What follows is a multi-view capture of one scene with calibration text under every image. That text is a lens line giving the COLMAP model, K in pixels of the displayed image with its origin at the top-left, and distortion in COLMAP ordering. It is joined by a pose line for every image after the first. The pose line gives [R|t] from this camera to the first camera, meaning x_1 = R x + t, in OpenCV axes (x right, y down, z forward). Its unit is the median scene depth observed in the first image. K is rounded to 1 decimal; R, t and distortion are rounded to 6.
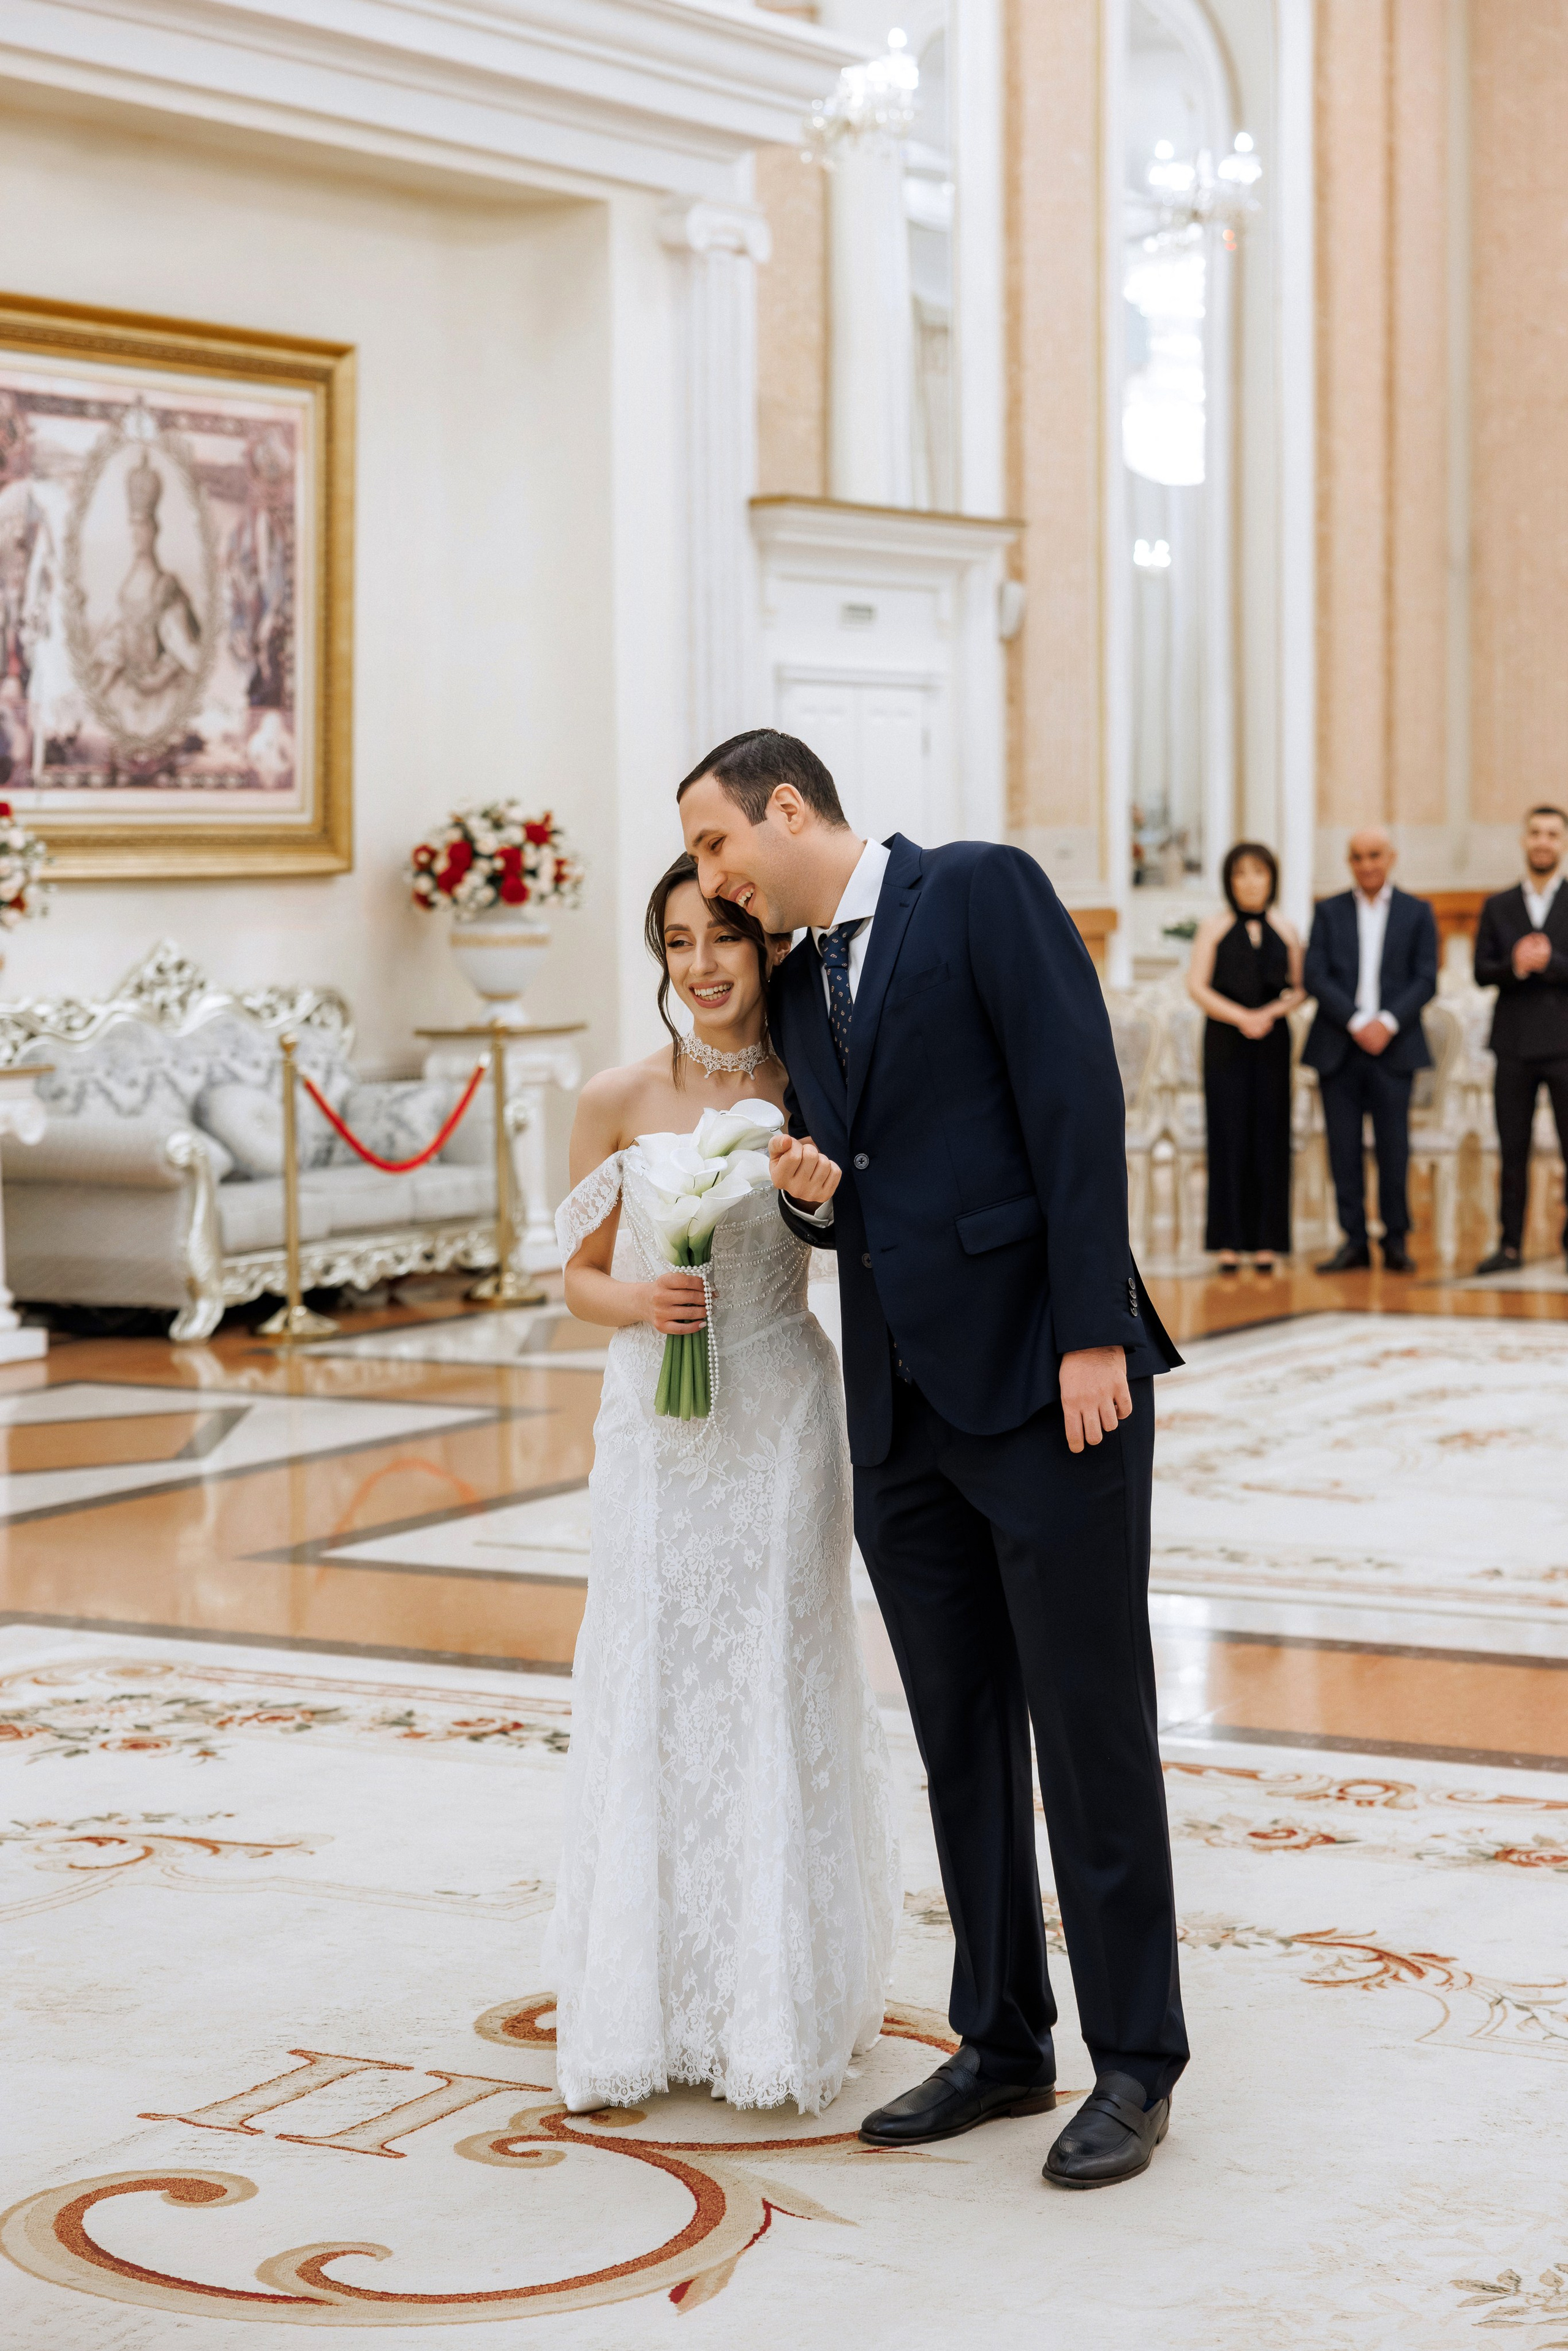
lens RADIAL K [[4625.3, 0, 779.4], [0, 4625.3, 1180.8], [0, 0, 1]] dist [0.052116, -0.076464]
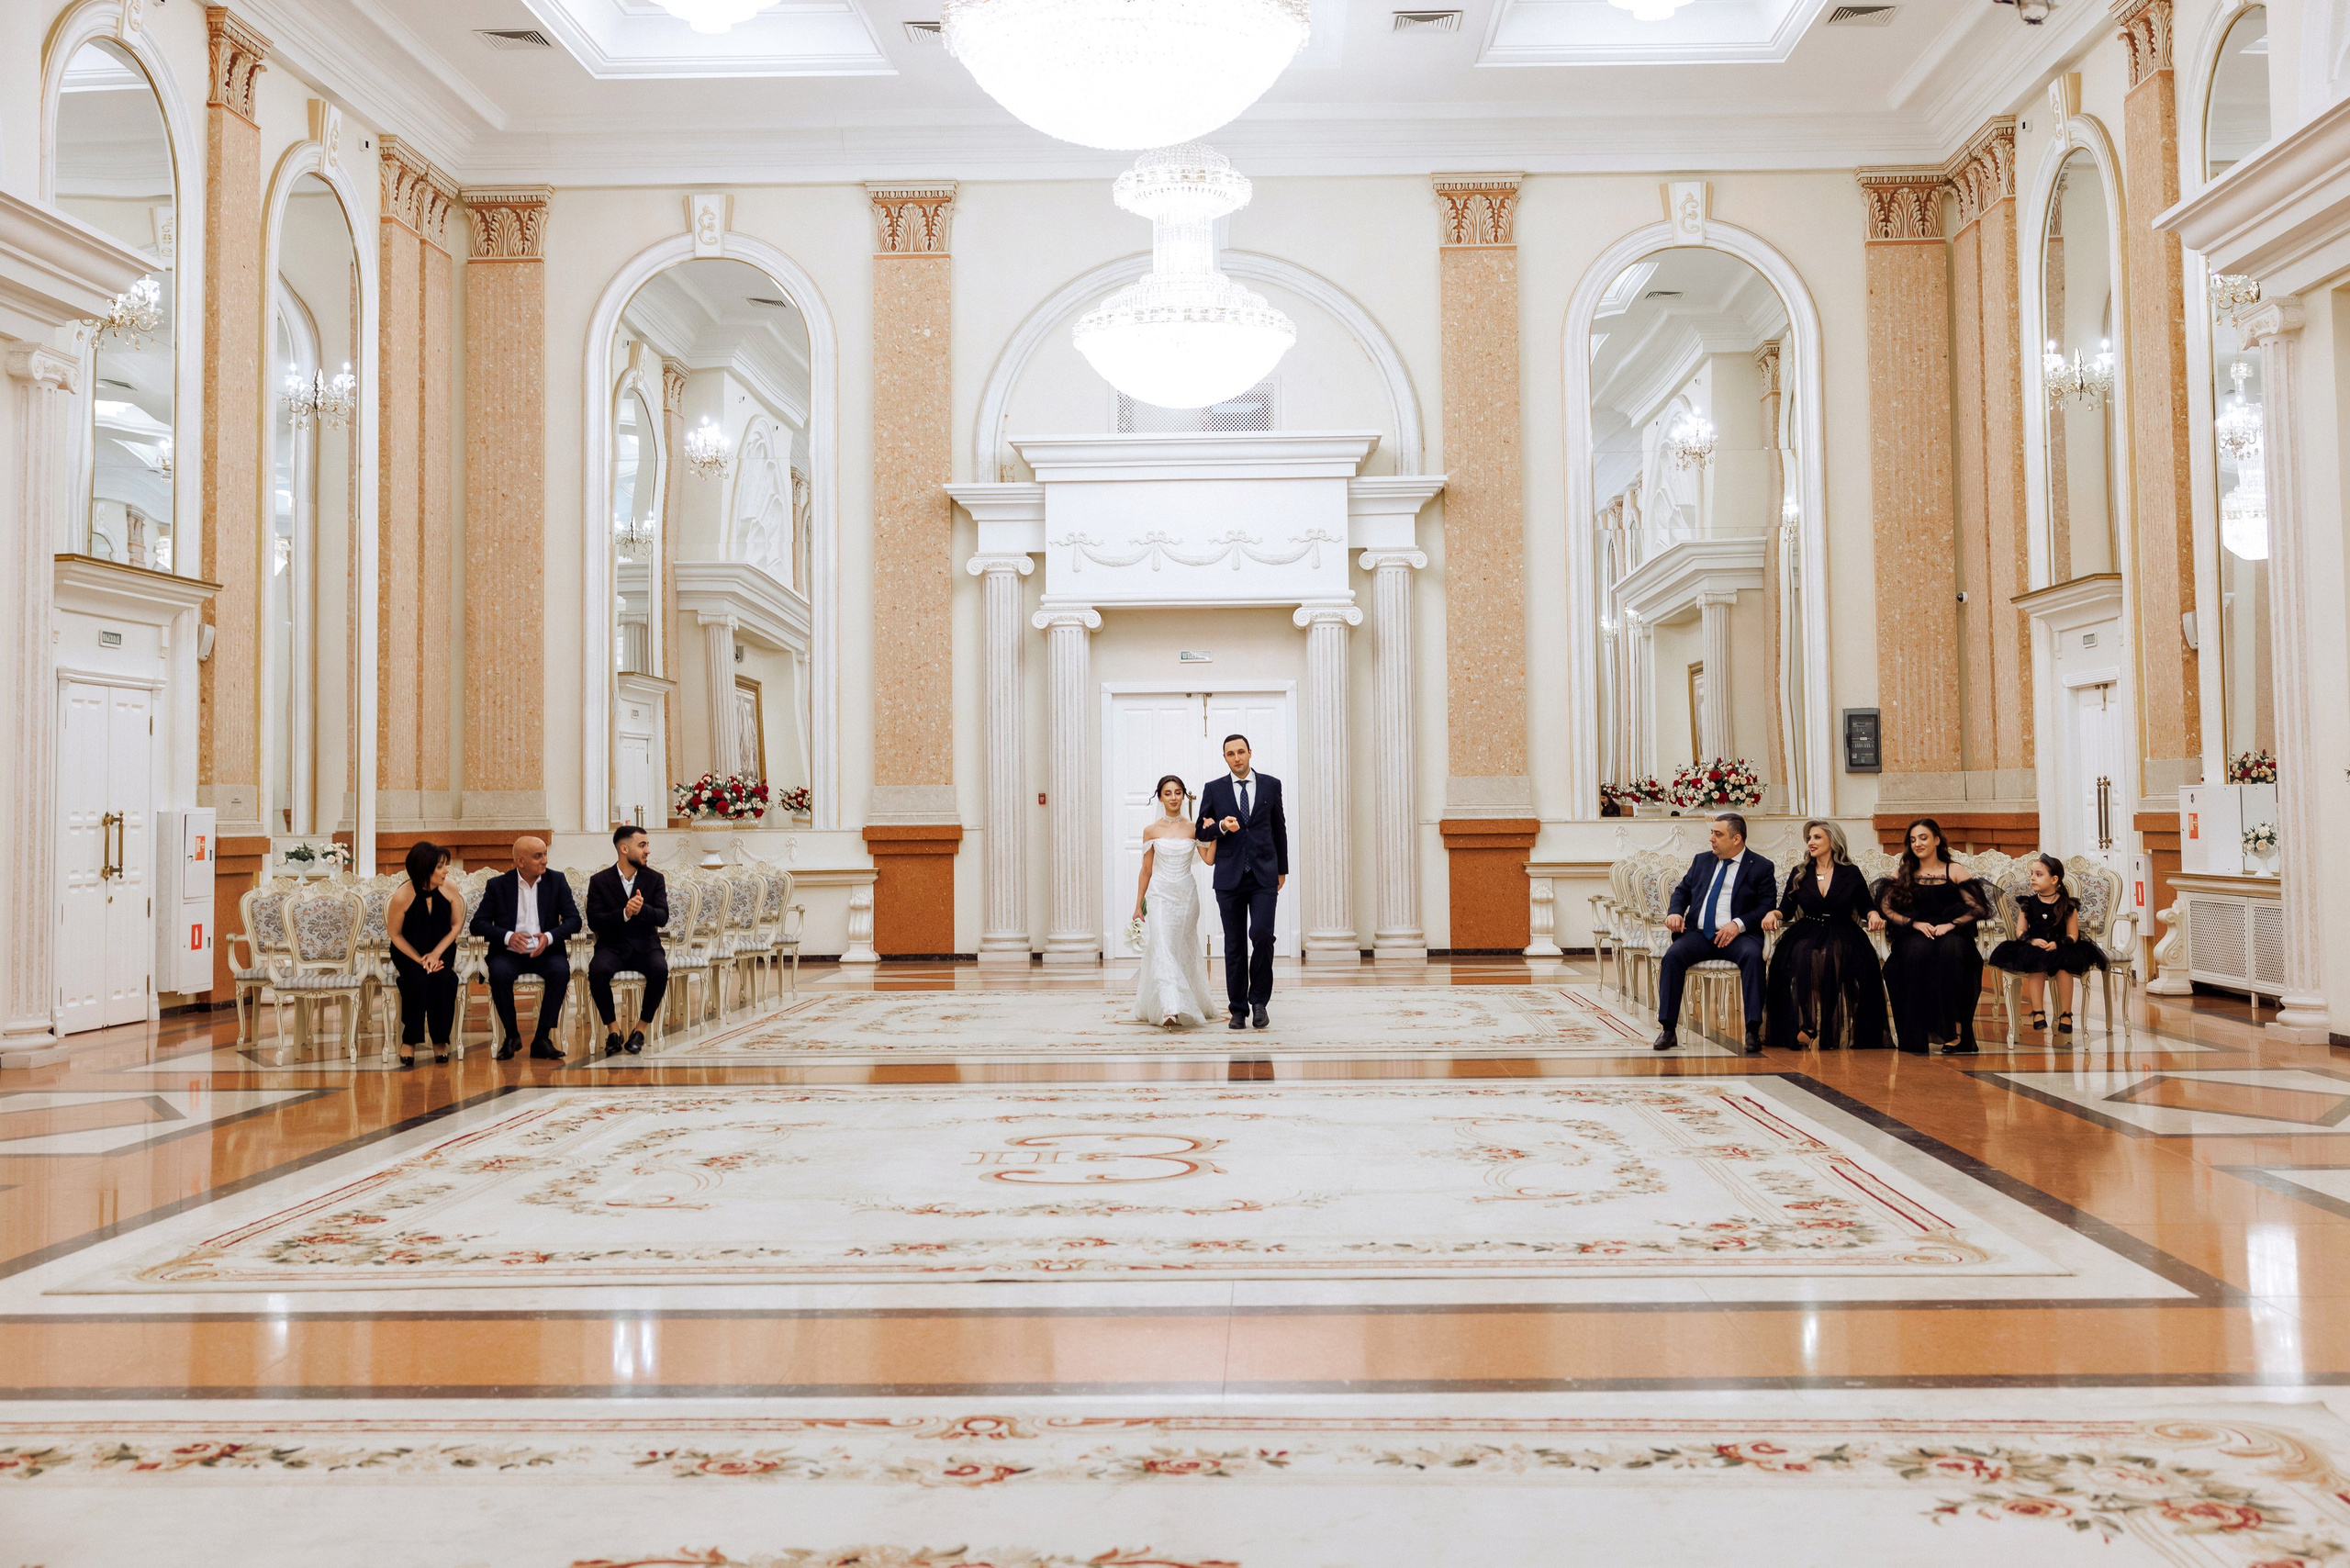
lens RADIAL K [[2537.7, 0, 1181.4], [0, 2537.7, 663.7], [0, 0, 1]] dist [-0.004402, 0.014400]
pose [[0.883234, 0.027891, 0.468102, -0.079322], [0.037420, 0.990854, -0.129644, 0.006725], [-0.467437, 0.132022, 0.874113, 0.155887]]
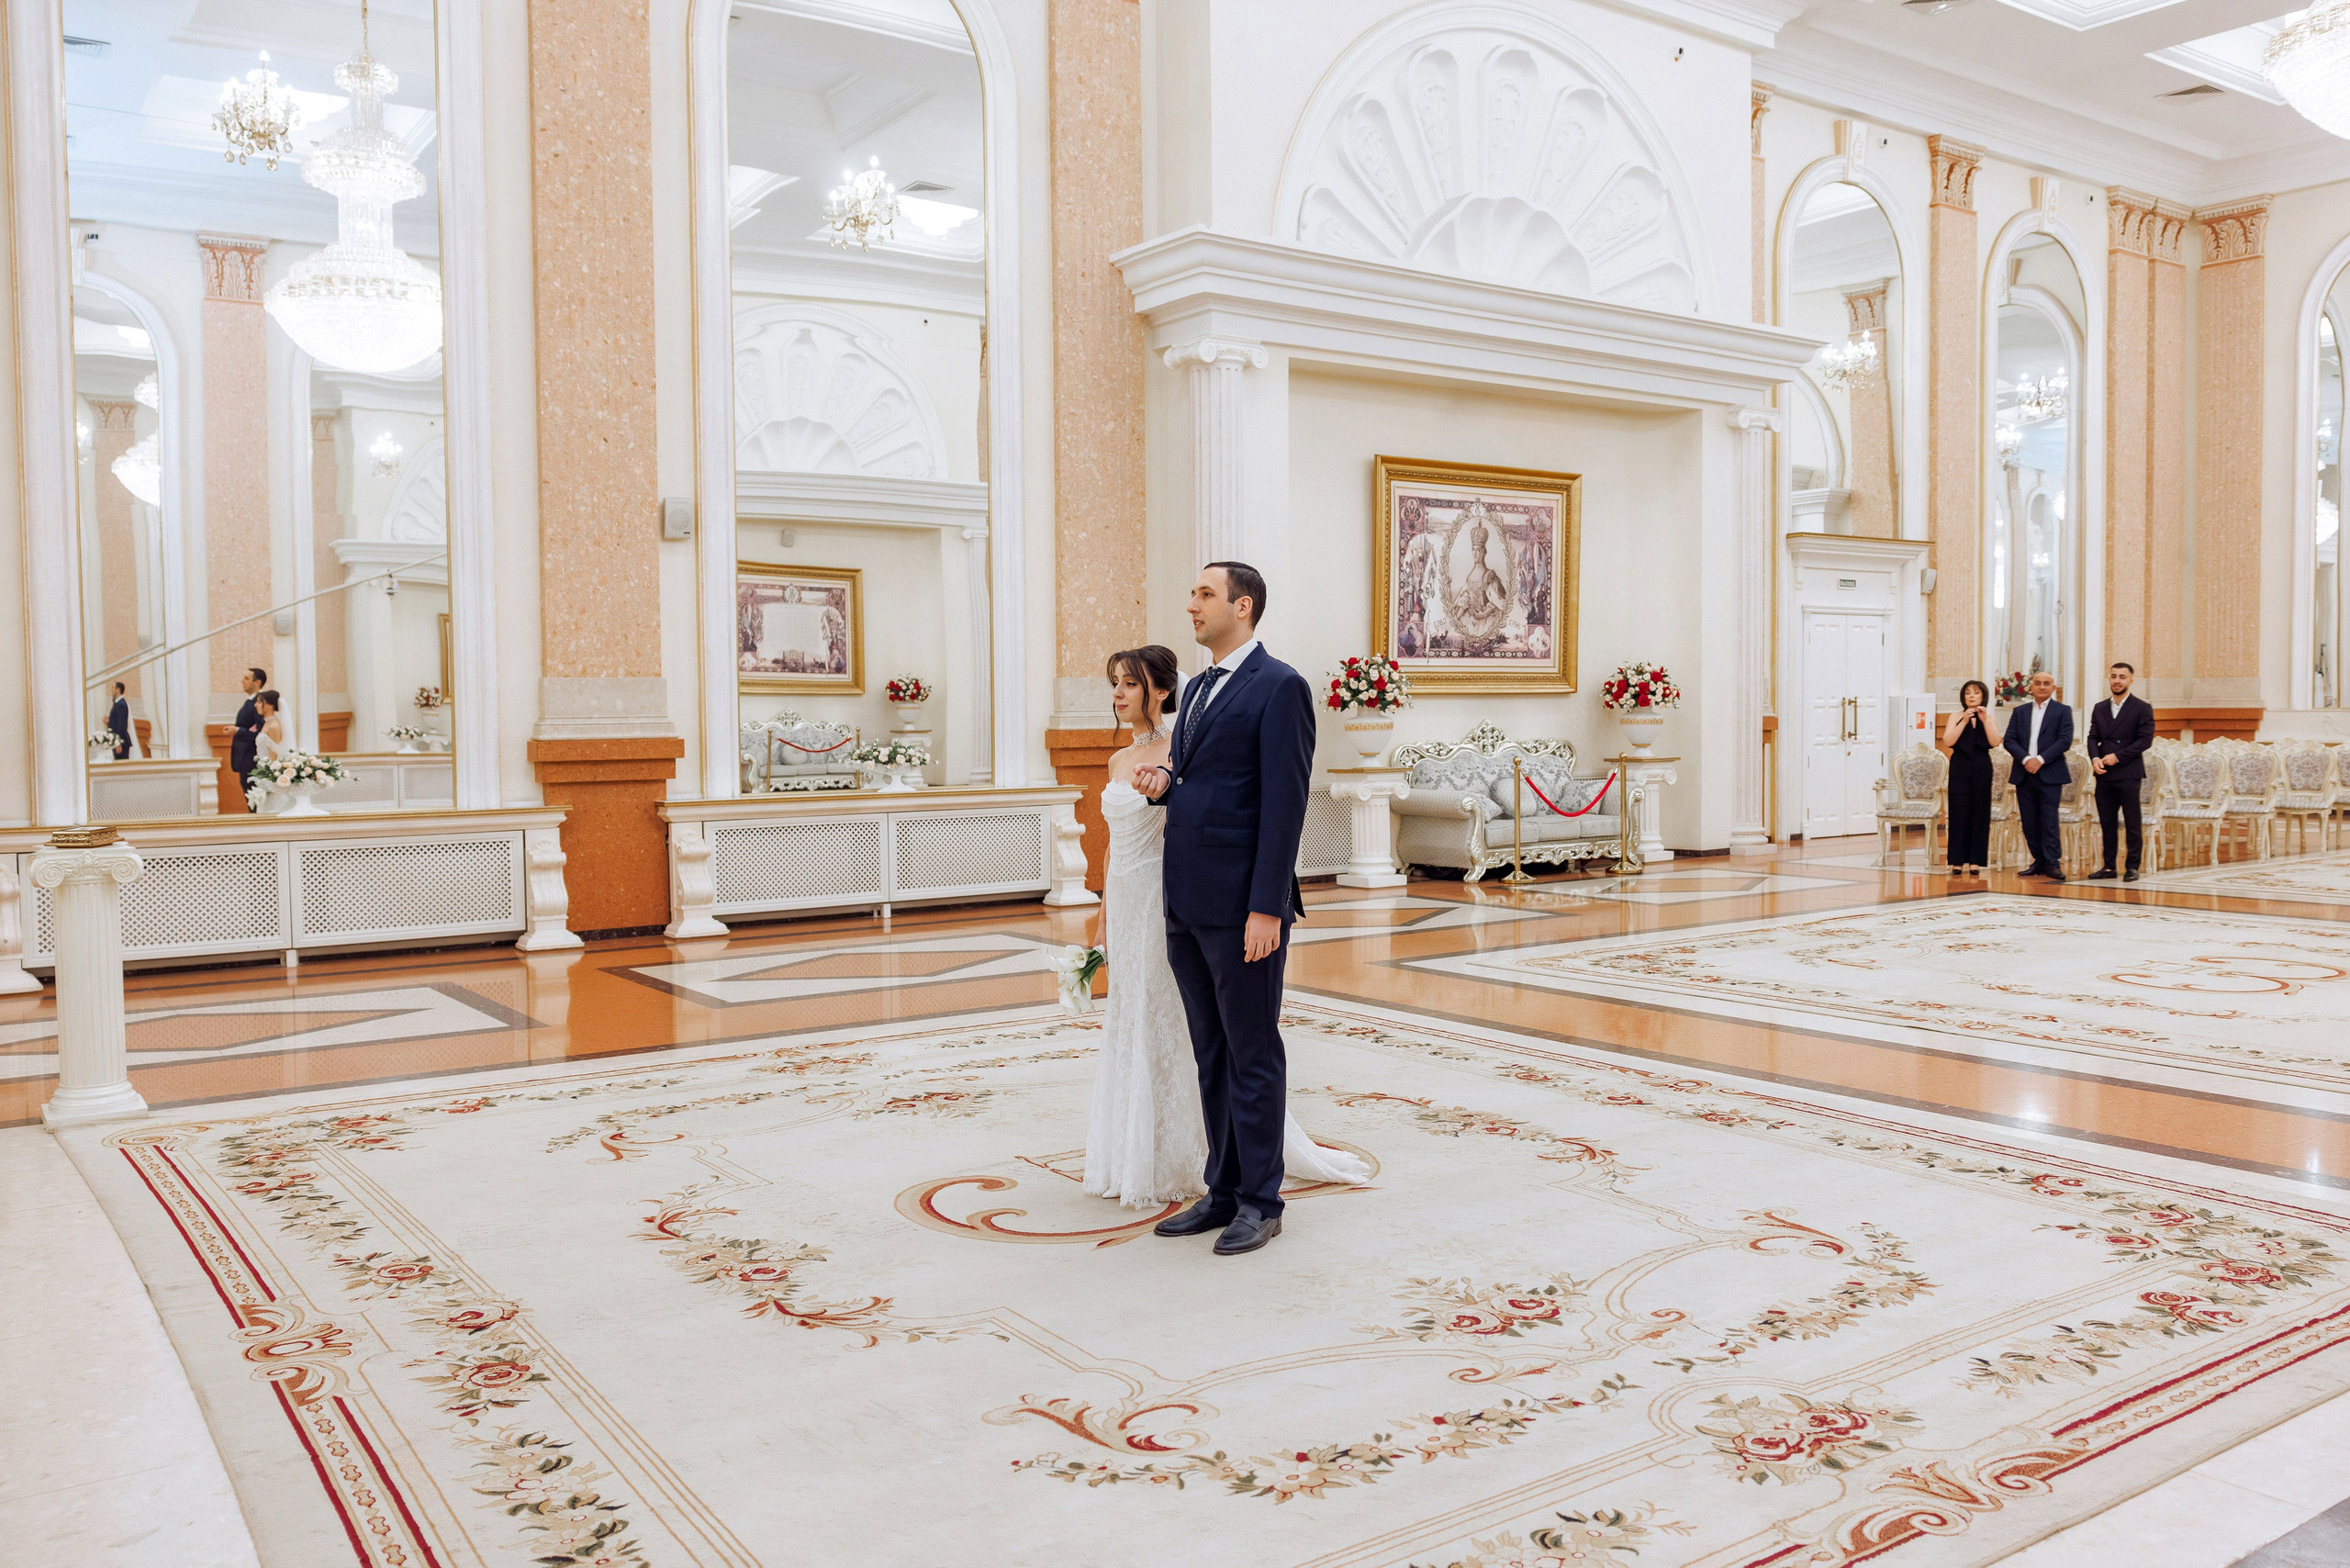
lens RADIAL K [[1863.7, 0, 1190.2], [0, 1863.7, 804.2], [0, 0, 1]] dist [-0.050368, 0.050190]
pose [[0.910988, 0.024973, -0.411677, 0.131484], [-0.030846, 0.999495, -0.007627, 0.005101], [0.411278, 0.019646, 0.911298, 0.040766]]
